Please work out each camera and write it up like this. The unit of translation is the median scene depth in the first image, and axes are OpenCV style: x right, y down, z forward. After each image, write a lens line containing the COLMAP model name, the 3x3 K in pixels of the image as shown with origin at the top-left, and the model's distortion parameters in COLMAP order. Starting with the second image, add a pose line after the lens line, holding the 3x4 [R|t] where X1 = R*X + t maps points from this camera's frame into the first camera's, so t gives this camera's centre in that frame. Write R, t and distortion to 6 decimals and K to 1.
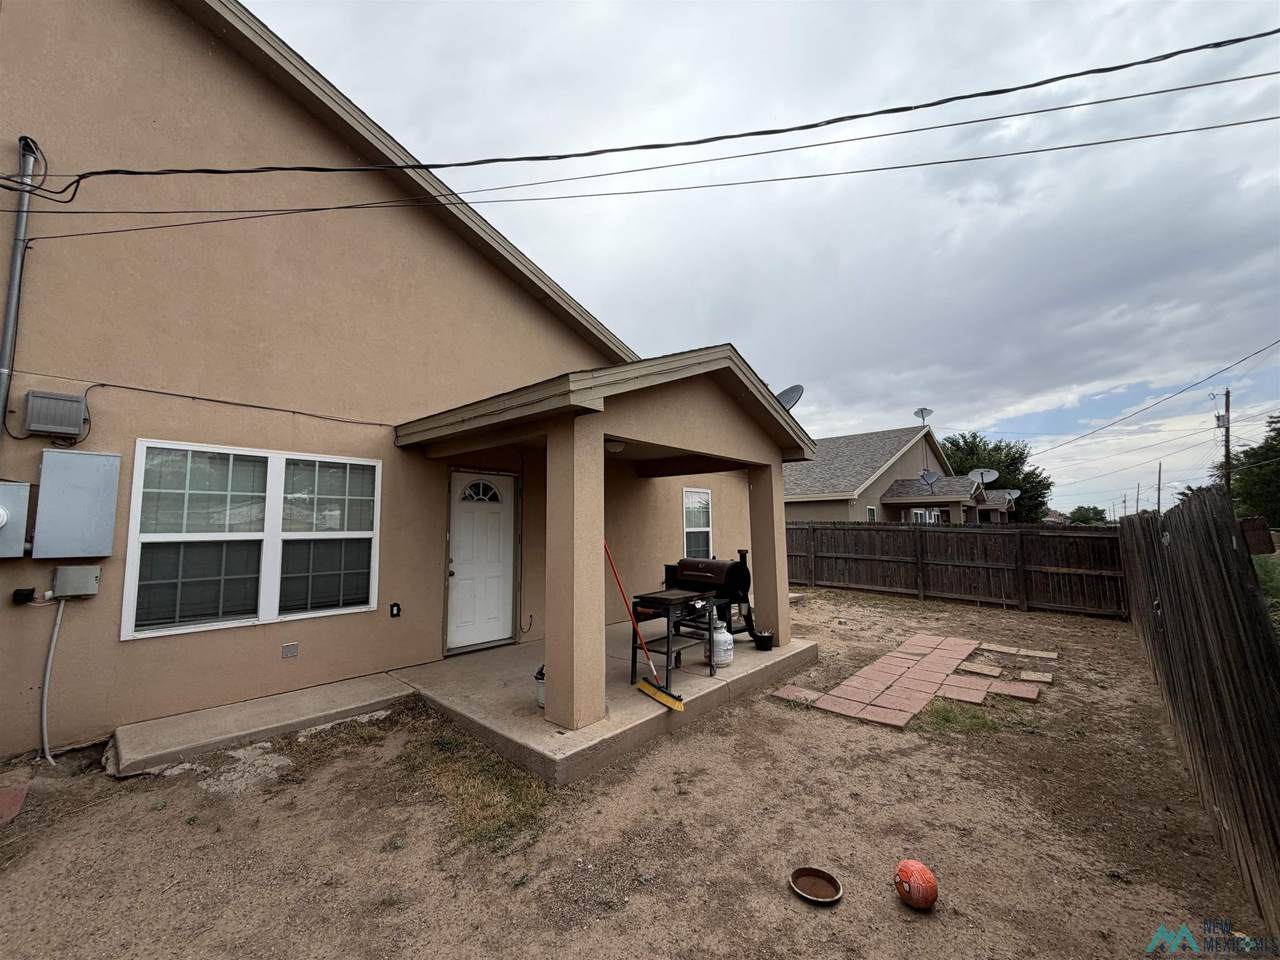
lens RADIAL K [[508.9, 0, 634.6], [0, 508.9, 481.1], [0, 0, 1]] dist [0.000811, -0.000070]
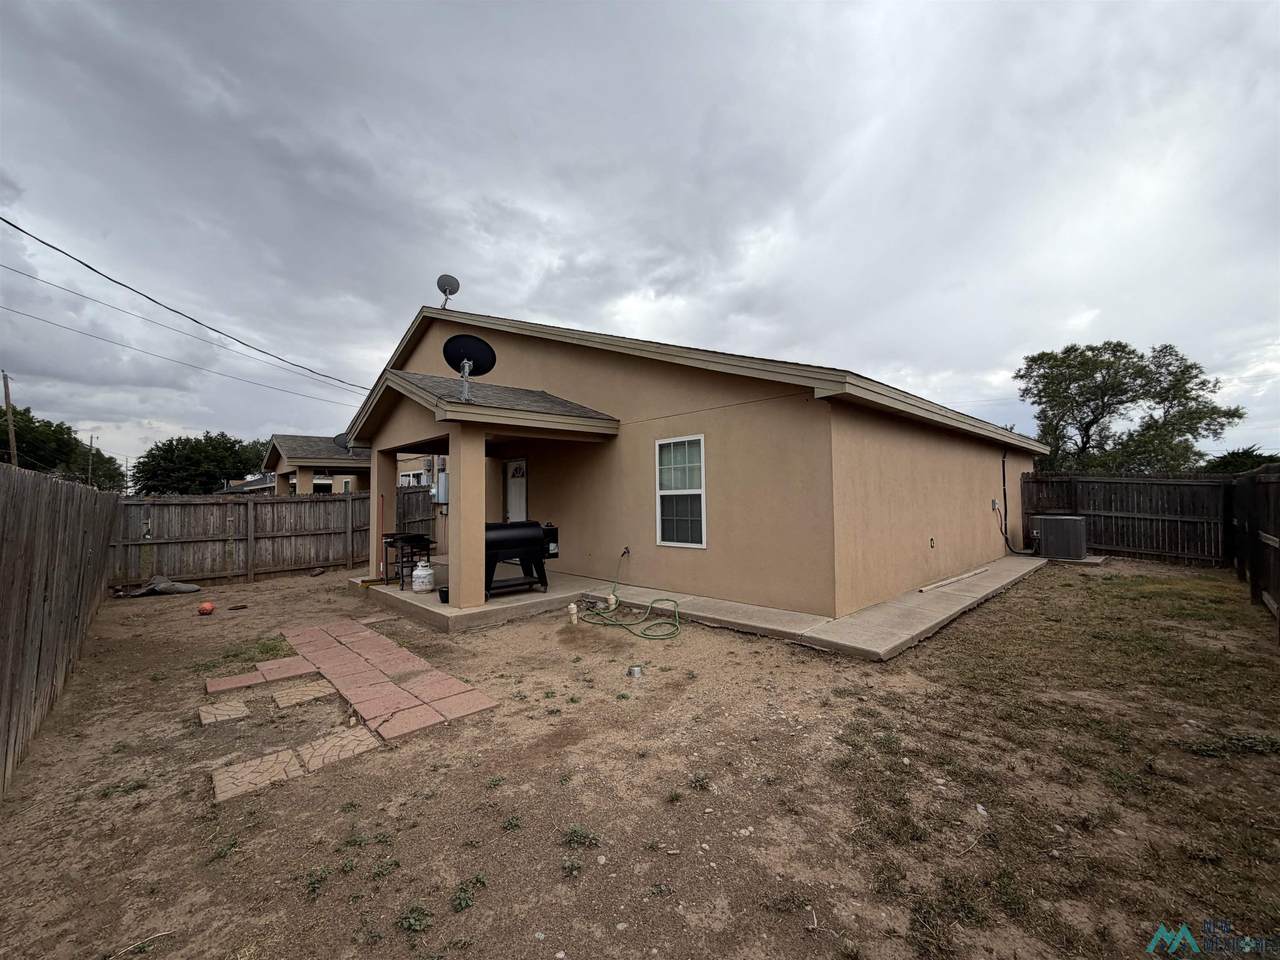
lens RADIAL K [[508.9, 0, 634.6], [0, 508.9, 481.1], [0, 0, 1]] dist [0.000811, -0.000070]
pose [[-0.071147, -0.007891, -0.997435, 0.863599], [0.128524, 0.991561, -0.017012, 0.082984], [0.989151, -0.129404, -0.069532, 0.983485]]
